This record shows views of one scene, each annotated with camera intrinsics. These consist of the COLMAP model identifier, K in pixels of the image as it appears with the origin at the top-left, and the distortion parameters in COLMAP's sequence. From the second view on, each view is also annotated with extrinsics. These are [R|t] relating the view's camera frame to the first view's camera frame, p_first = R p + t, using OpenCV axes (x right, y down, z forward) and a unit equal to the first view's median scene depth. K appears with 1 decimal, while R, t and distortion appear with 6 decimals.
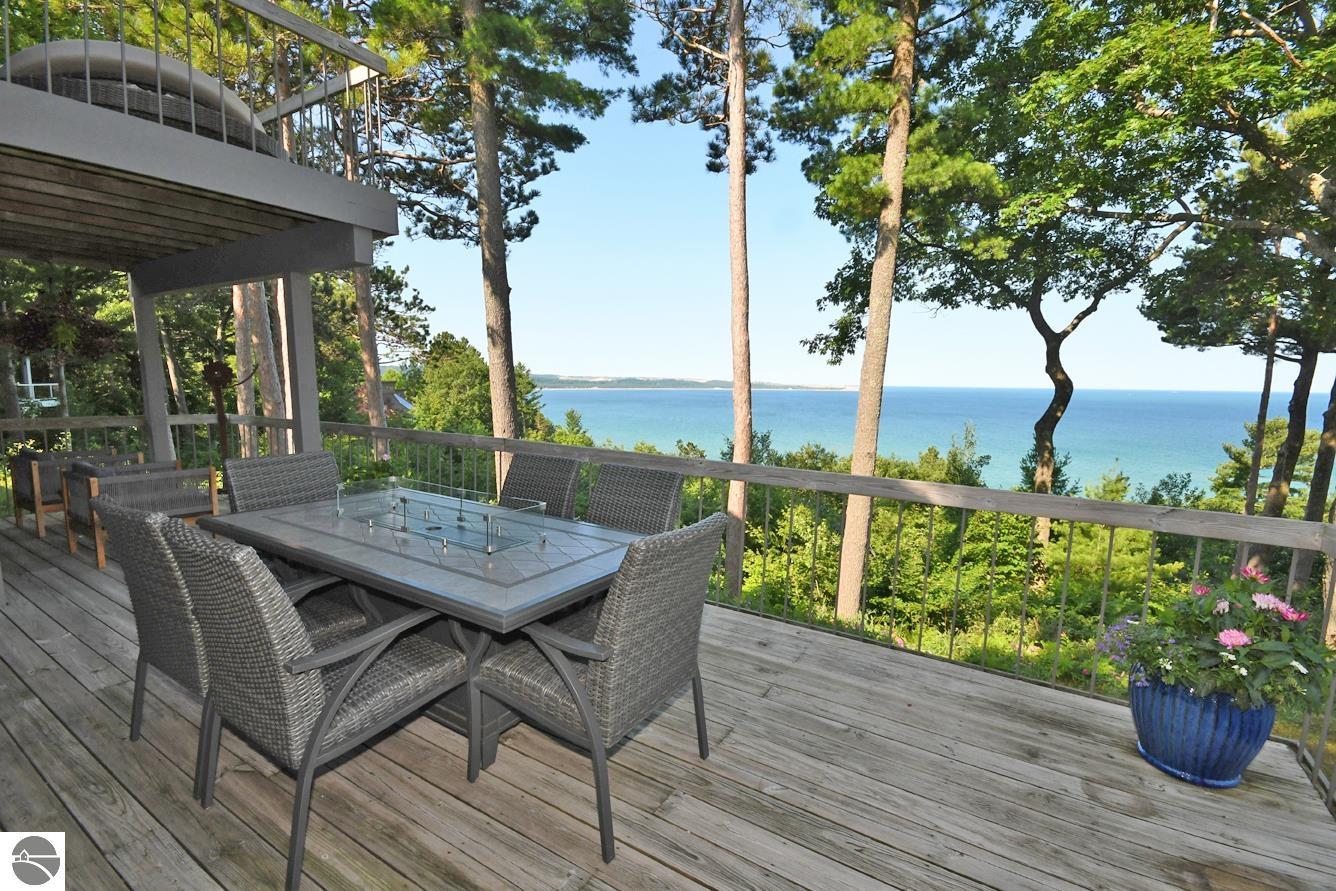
lens RADIAL K [[595.9, 0, 669.0], [0, 595.9, 436.5], [0, 0, 1]] dist [0.000201, 0.000198]
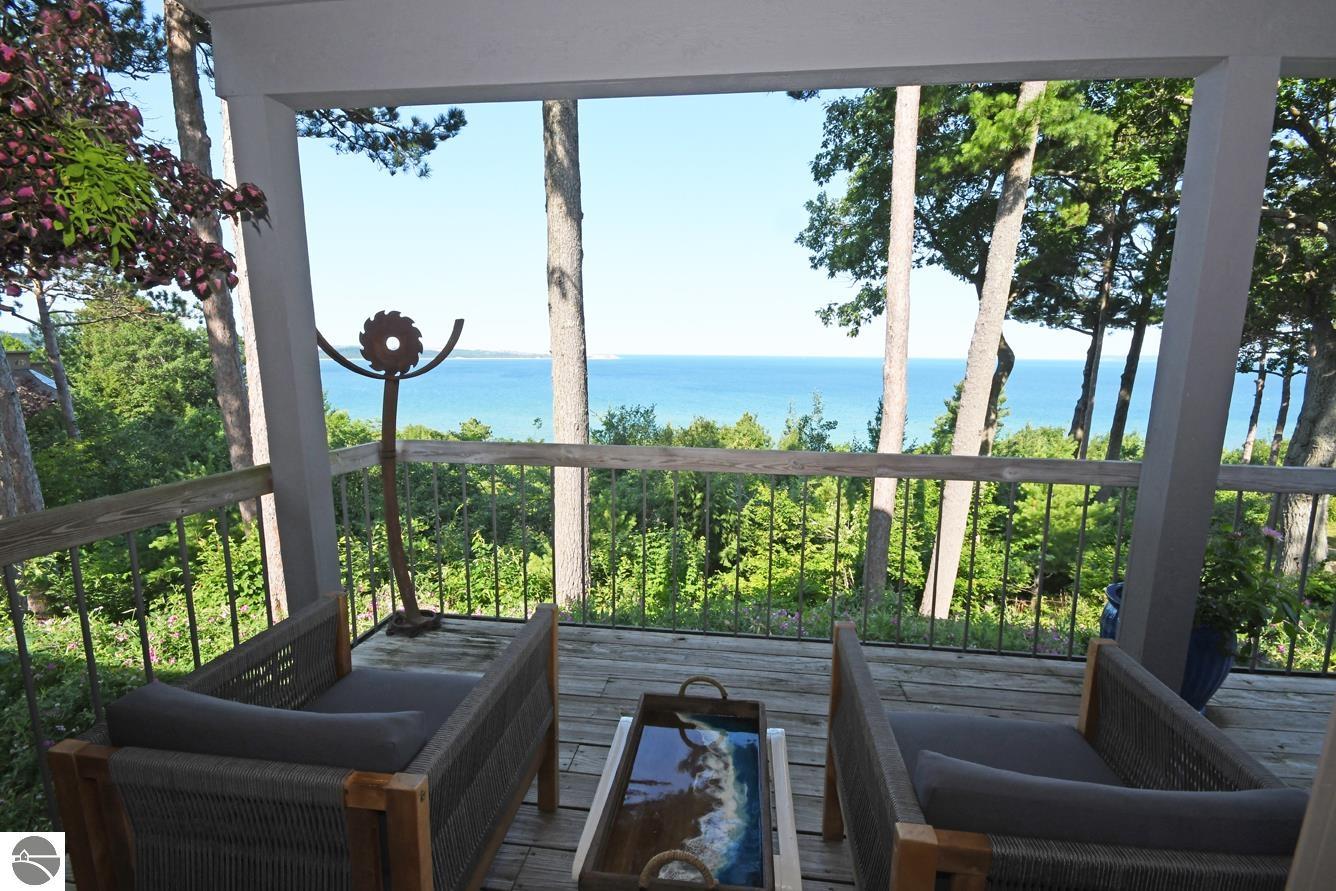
lens RADIAL K [[592.7, 0, 669.8], [0, 592.7, 451.7], [0, 0, 1]] dist [-0.002159, -0.001418]
pose [[0.911226, -0.070344, 0.405855, -0.286952], [0.038566, 0.995551, 0.085964, -0.024219], [-0.410097, -0.062681, 0.909885, 0.216904]]
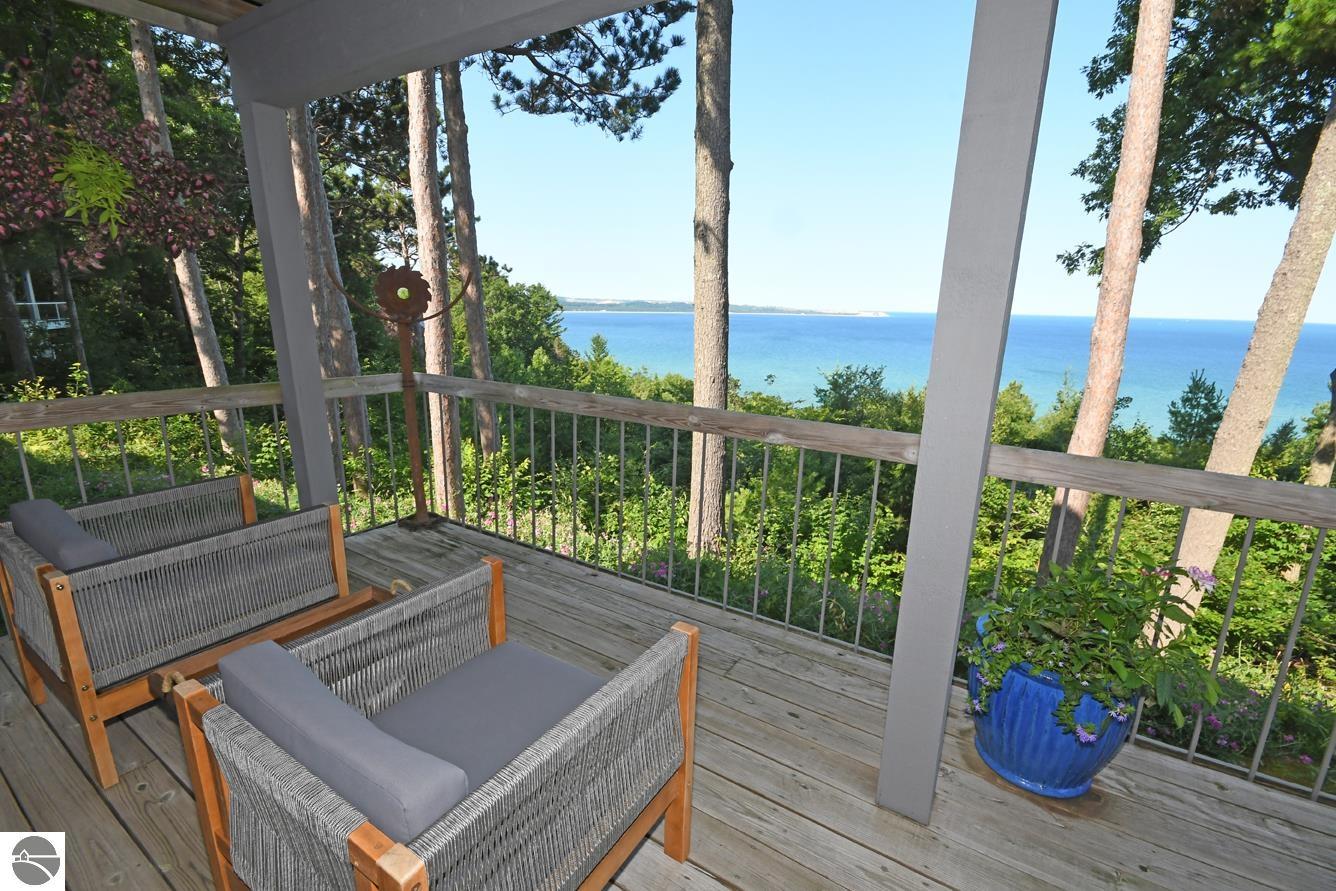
lens RADIAL K [[588.7, 0, 668.9], [0, 588.7, 451.3], [0, 0, 1]] dist [0.002106, -0.000533]
pose [[0.999877, 0.012281, -0.009785, -0.205432], [-0.010659, 0.988416, 0.151396, -0.021342], [0.011531, -0.151273, 0.988425, 0.196685]]
